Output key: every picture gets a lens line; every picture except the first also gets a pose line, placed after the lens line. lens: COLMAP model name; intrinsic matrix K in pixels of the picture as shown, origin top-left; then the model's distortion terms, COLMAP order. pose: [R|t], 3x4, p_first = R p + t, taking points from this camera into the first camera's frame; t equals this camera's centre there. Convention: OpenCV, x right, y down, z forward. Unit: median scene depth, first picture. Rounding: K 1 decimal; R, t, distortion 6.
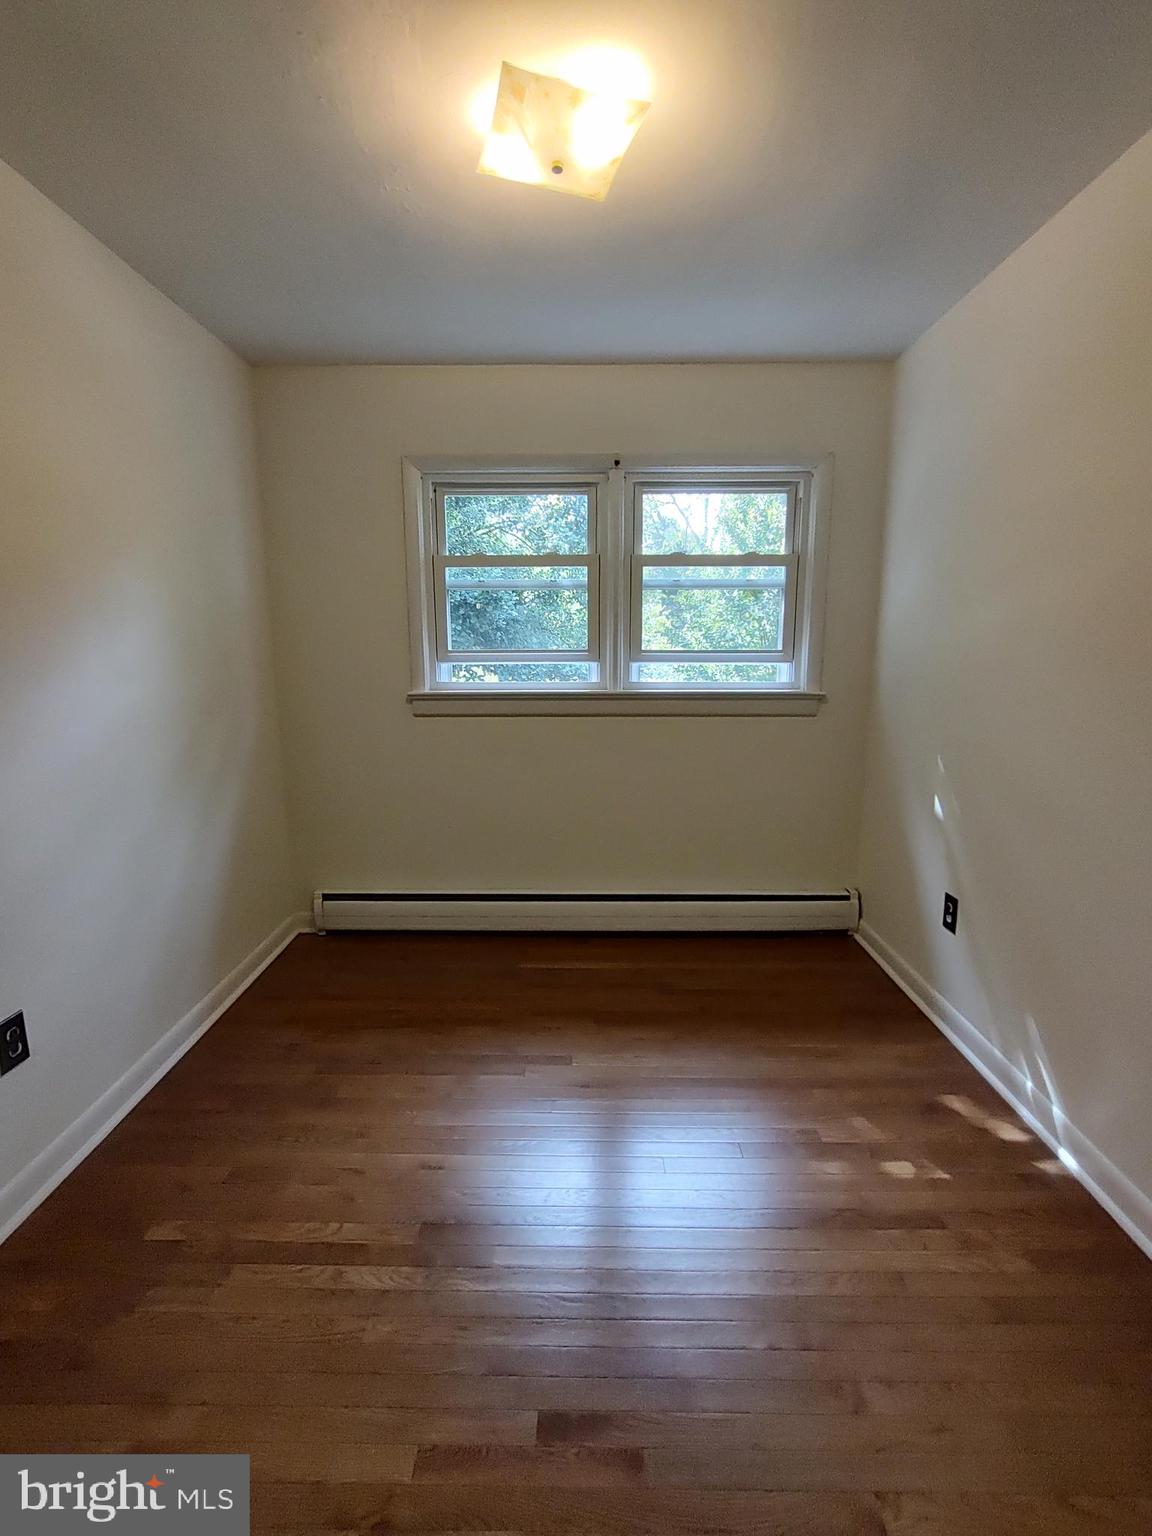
lens RADIAL K [[696.5, 0, 572.7], [0, 696.5, 776.9], [0, 0, 1]] dist [-0.008036, 0.000295]
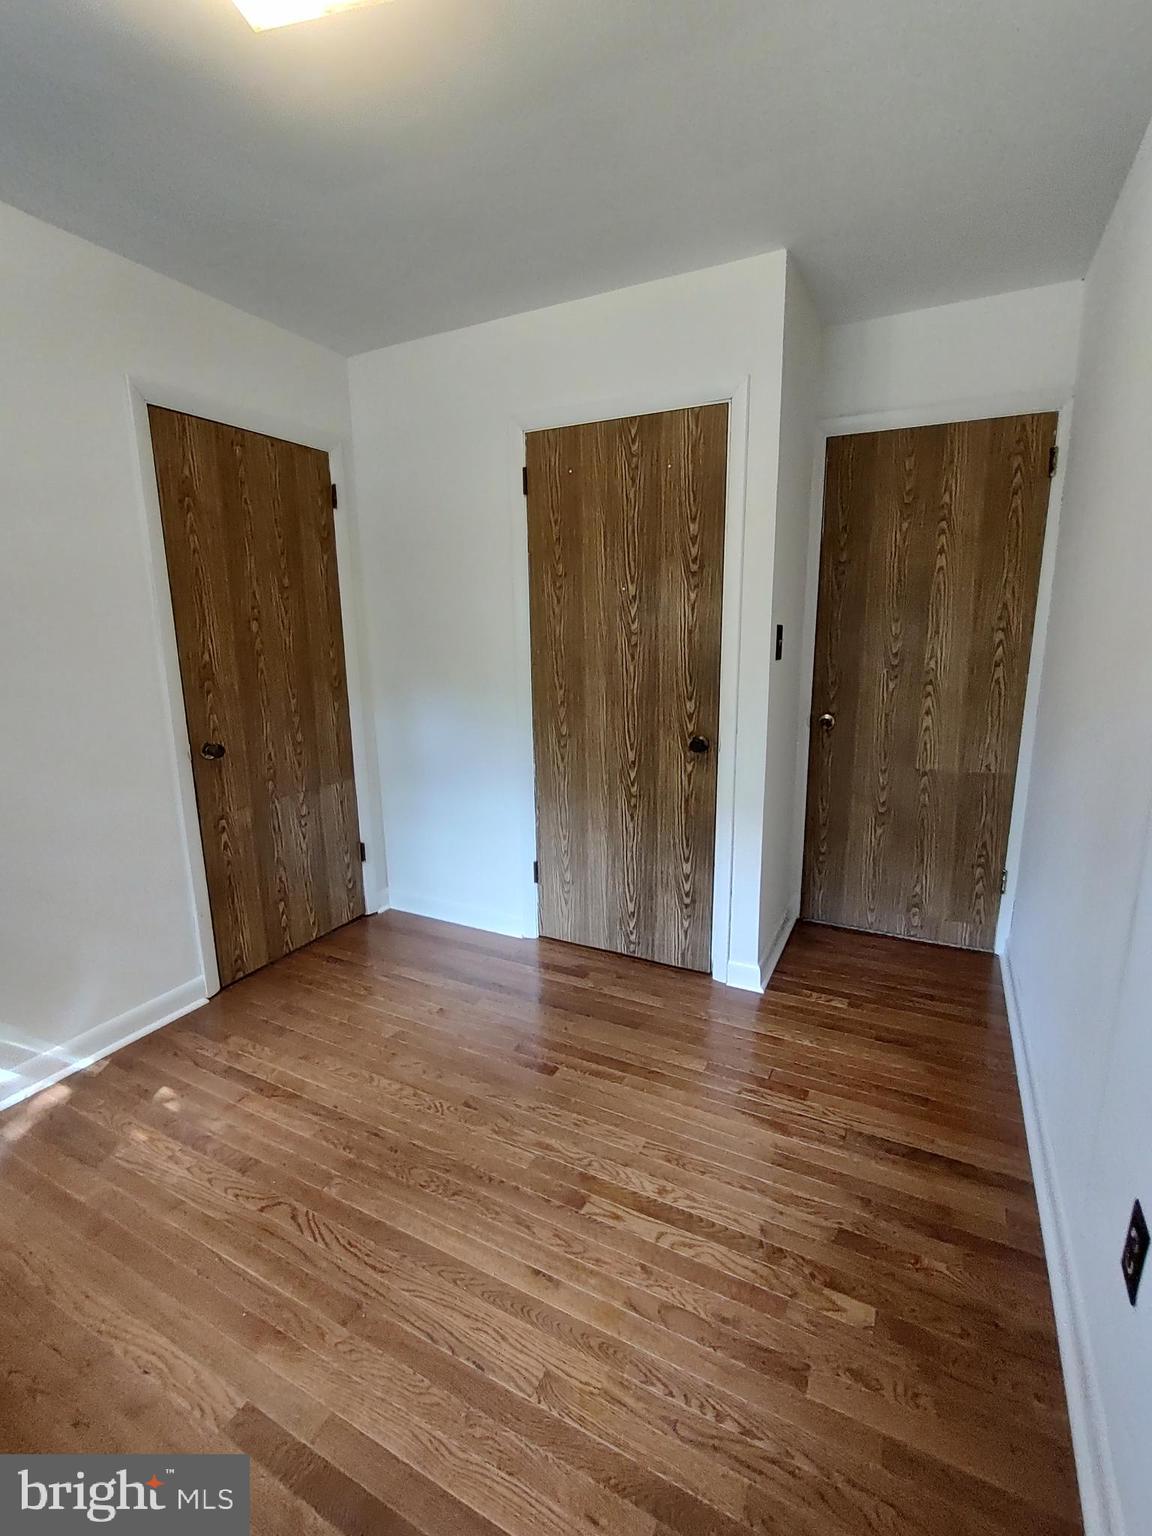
lens RADIAL K [[696.5, 0, 572.7], [0, 696.5, 776.9], [0, 0, 1]] dist [-0.008036, 0.000295]
pose [[-0.888372, -0.076128, 0.452769, -0.566963], [0.114703, 0.918086, 0.379423, -0.272953], [-0.444566, 0.389003, -0.806869, 1.452352]]
